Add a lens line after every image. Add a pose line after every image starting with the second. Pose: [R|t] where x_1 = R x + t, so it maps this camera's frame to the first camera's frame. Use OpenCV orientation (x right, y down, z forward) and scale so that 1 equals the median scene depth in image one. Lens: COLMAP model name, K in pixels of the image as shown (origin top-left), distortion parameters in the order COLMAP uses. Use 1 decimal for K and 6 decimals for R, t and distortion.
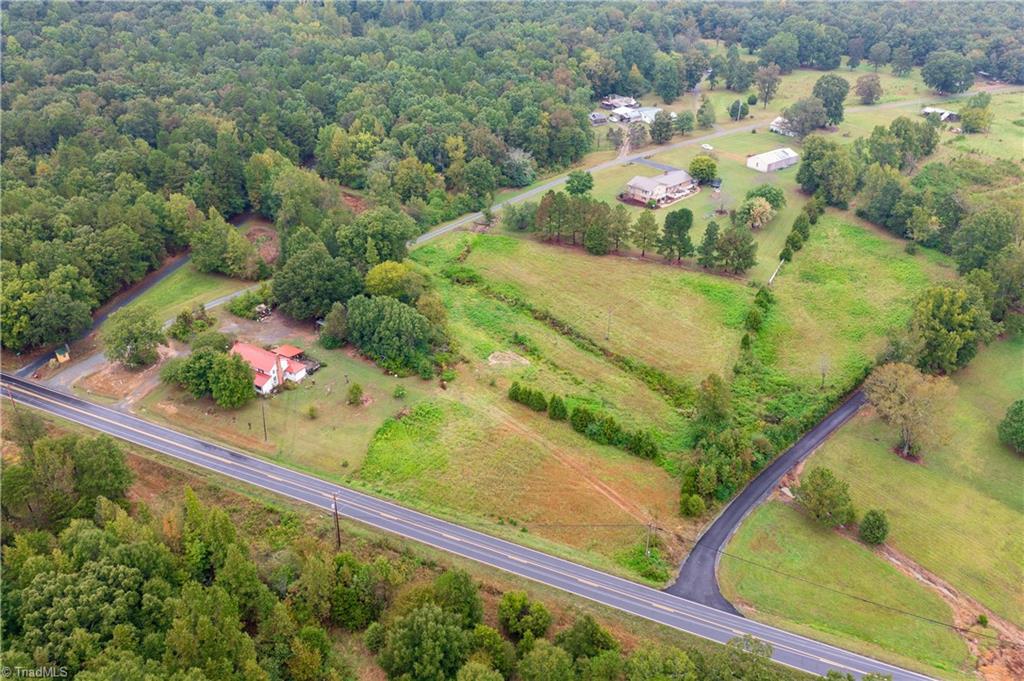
lens RADIAL K [[806.0, 0, 512.0], [0, 806.0, 340.5], [0, 0, 1]] dist [-0.004580, 0.007783]
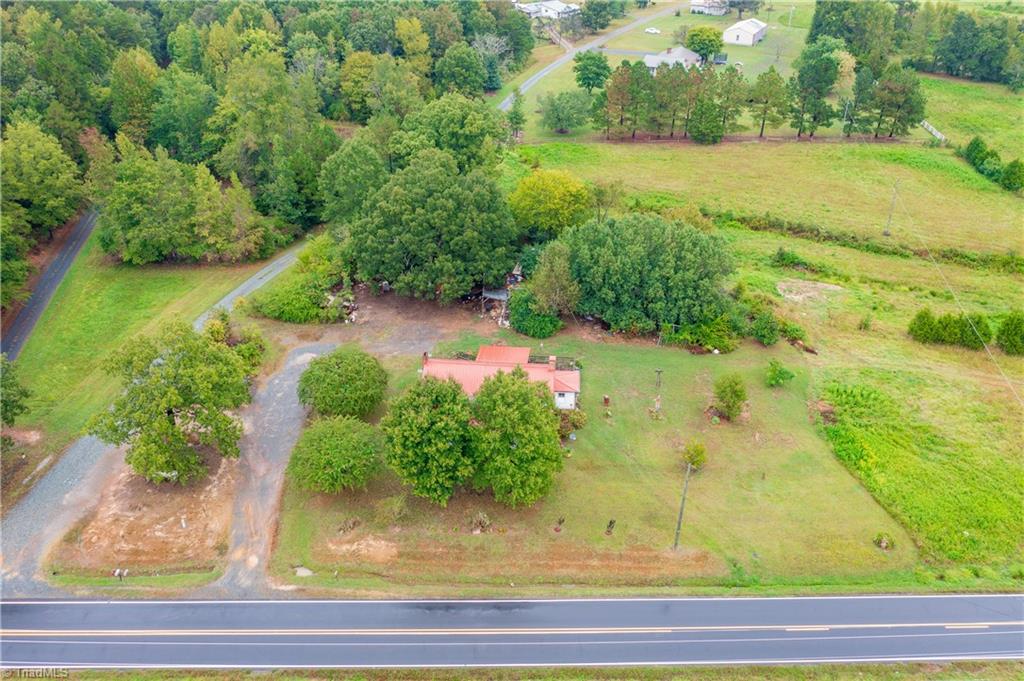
lens RADIAL K [[806.0, 0, 512.0], [0, 806.0, 340.5], [0, 0, 1]] dist [-0.004580, 0.007783]
pose [[0.902839, -0.220762, 0.368979, -0.345937], [0.216325, 0.974831, 0.053928, -0.015548], [-0.371598, 0.031131, 0.927872, 0.427281]]
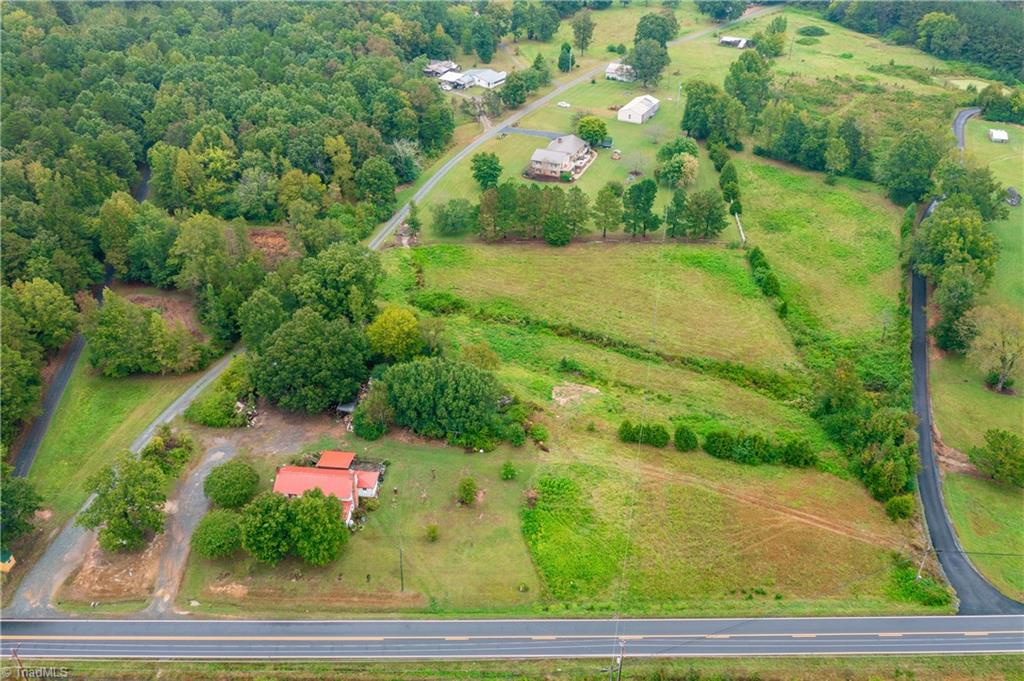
lens RADIAL K [[806.0, 0, 512.0], [0, 806.0, 340.5], [0, 0, 1]] dist [-0.004580, 0.007783]
pose [[0.910320, -0.237309, 0.339118, -0.277193], [0.216950, 0.971318, 0.097338, -0.103997], [-0.352491, -0.015037, 0.935694, 0.174980]]
